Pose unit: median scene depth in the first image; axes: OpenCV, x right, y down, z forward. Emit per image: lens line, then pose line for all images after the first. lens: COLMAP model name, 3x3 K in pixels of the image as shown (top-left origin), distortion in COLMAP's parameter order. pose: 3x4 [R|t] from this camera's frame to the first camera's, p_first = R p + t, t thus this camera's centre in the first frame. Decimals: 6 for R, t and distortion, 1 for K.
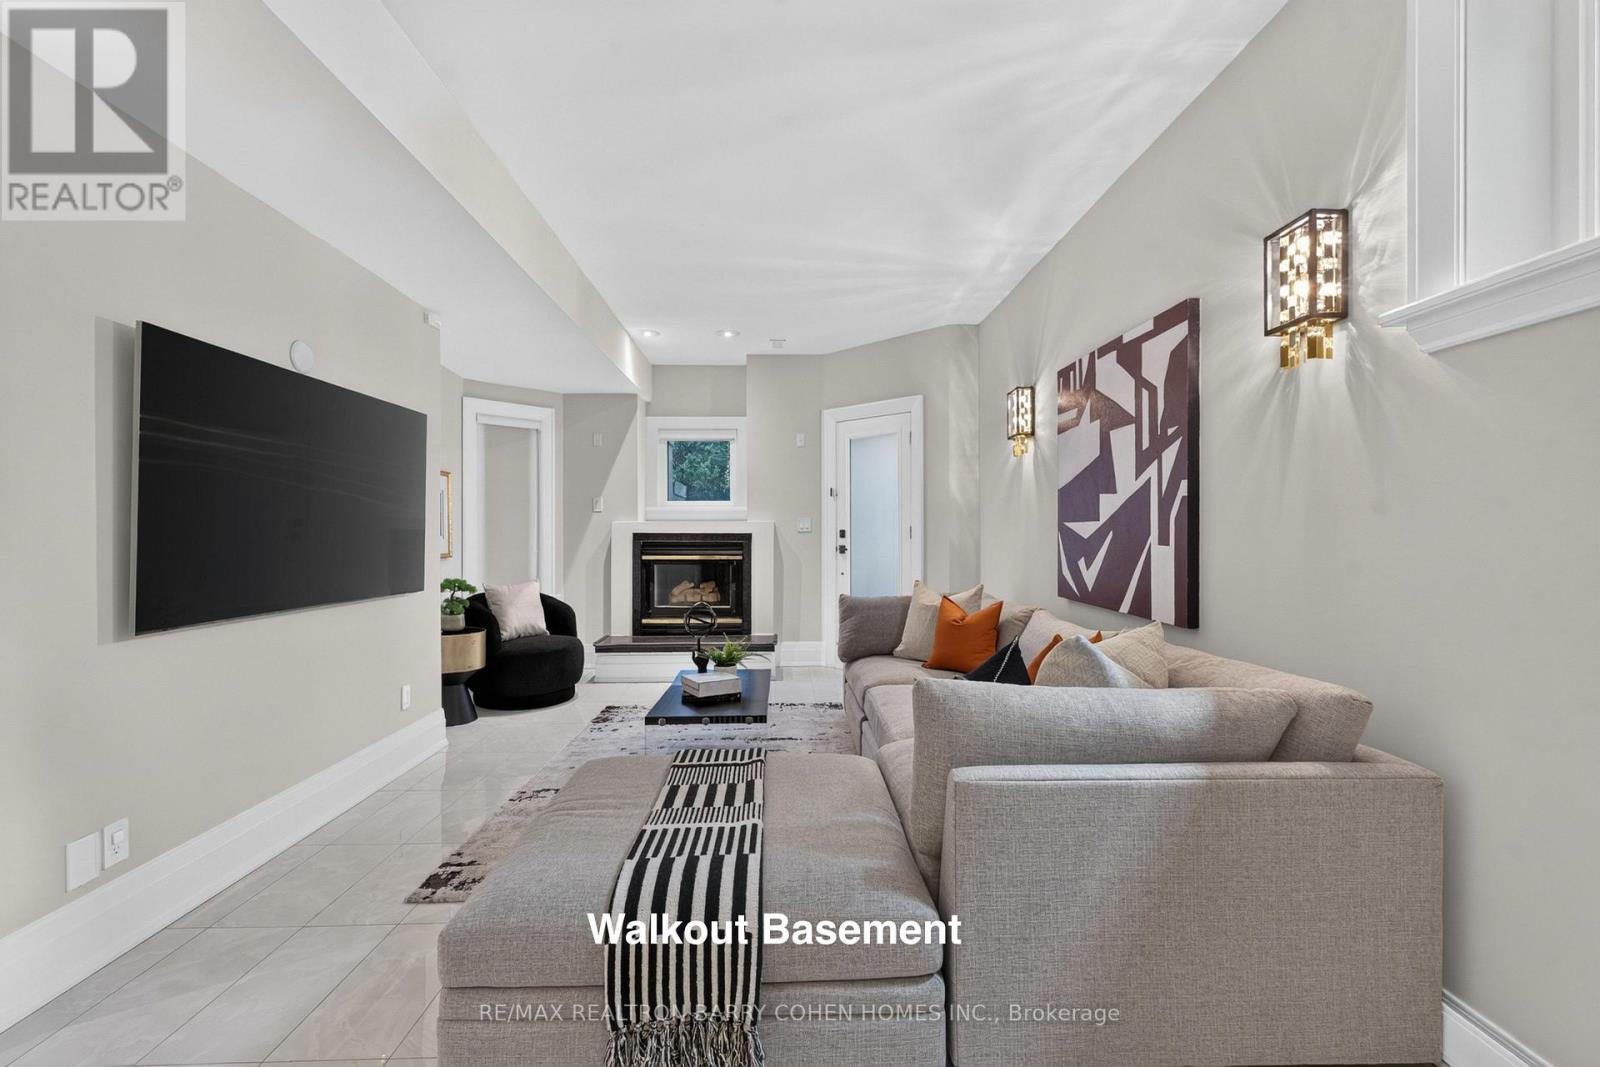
lens RADIAL K [[697.9, 0, 801.4], [0, 697.9, 536.5], [0, 0, 1]] dist [0.008052, -0.000024]
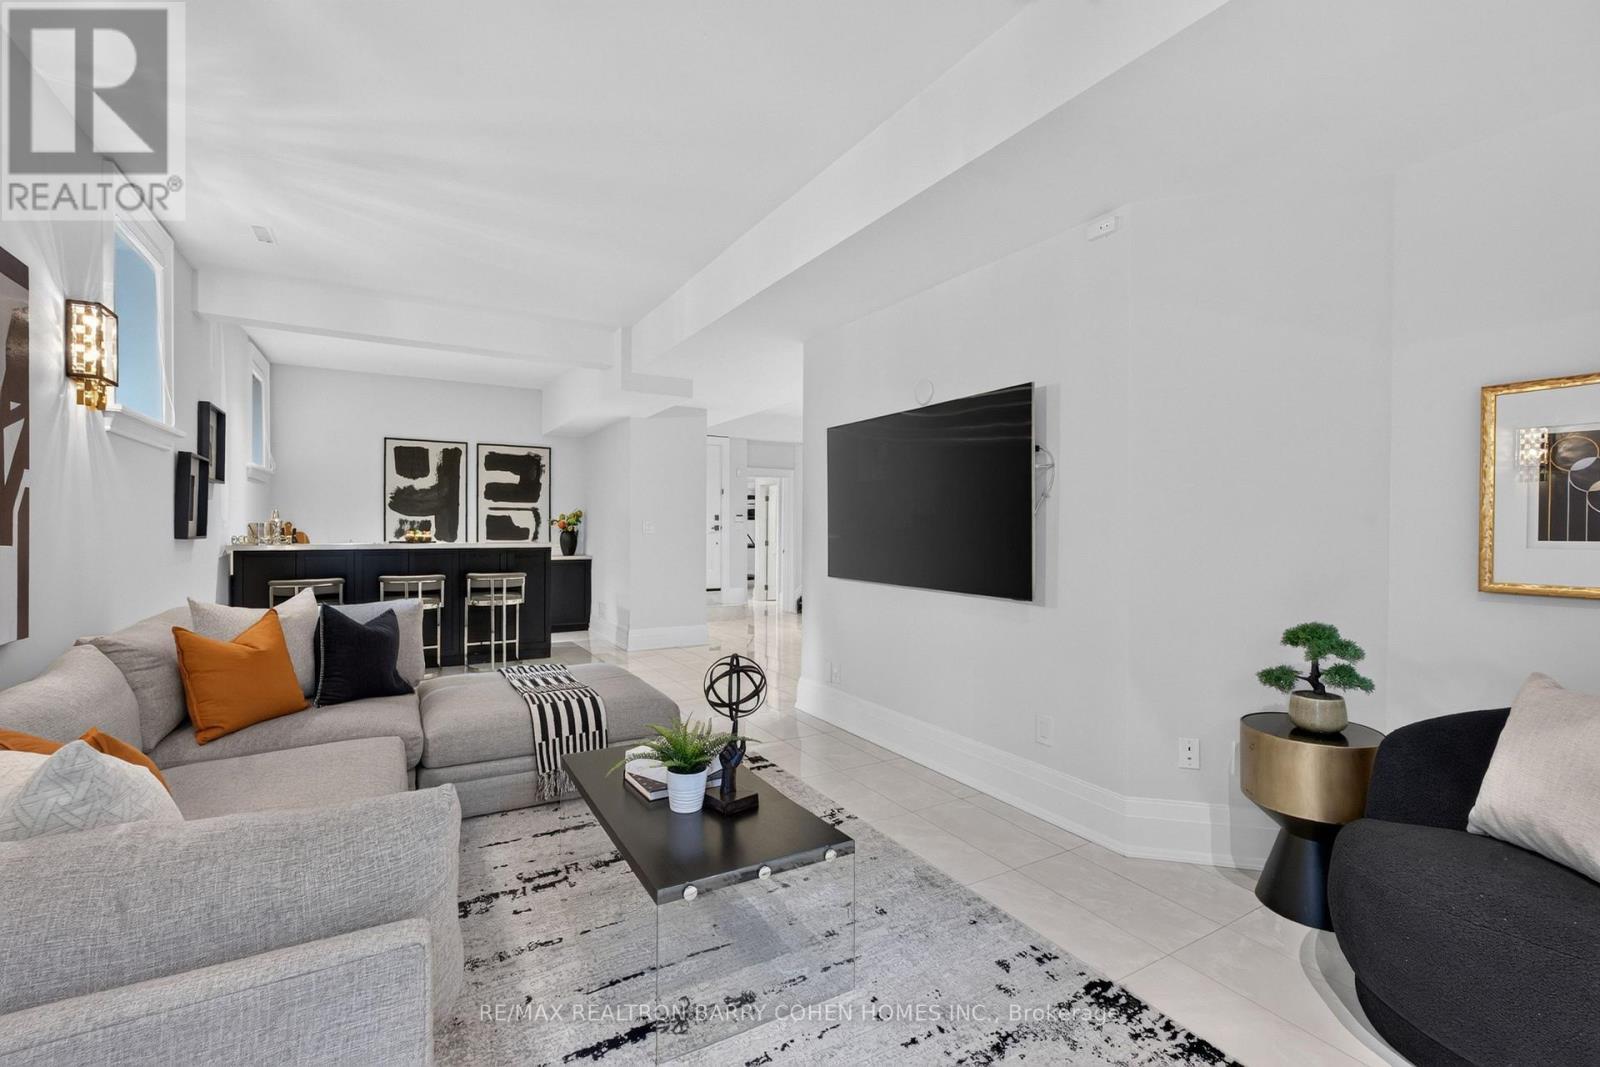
lens RADIAL K [[697.9, 0, 801.4], [0, 697.9, 536.5], [0, 0, 1]] dist [0.008052, -0.000024]
pose [[-0.885341, 0.002517, -0.464936, 0.094023], [0.004317, 0.999987, -0.002807, 0.009682], [0.464922, -0.004492, -0.885340, 2.215804]]
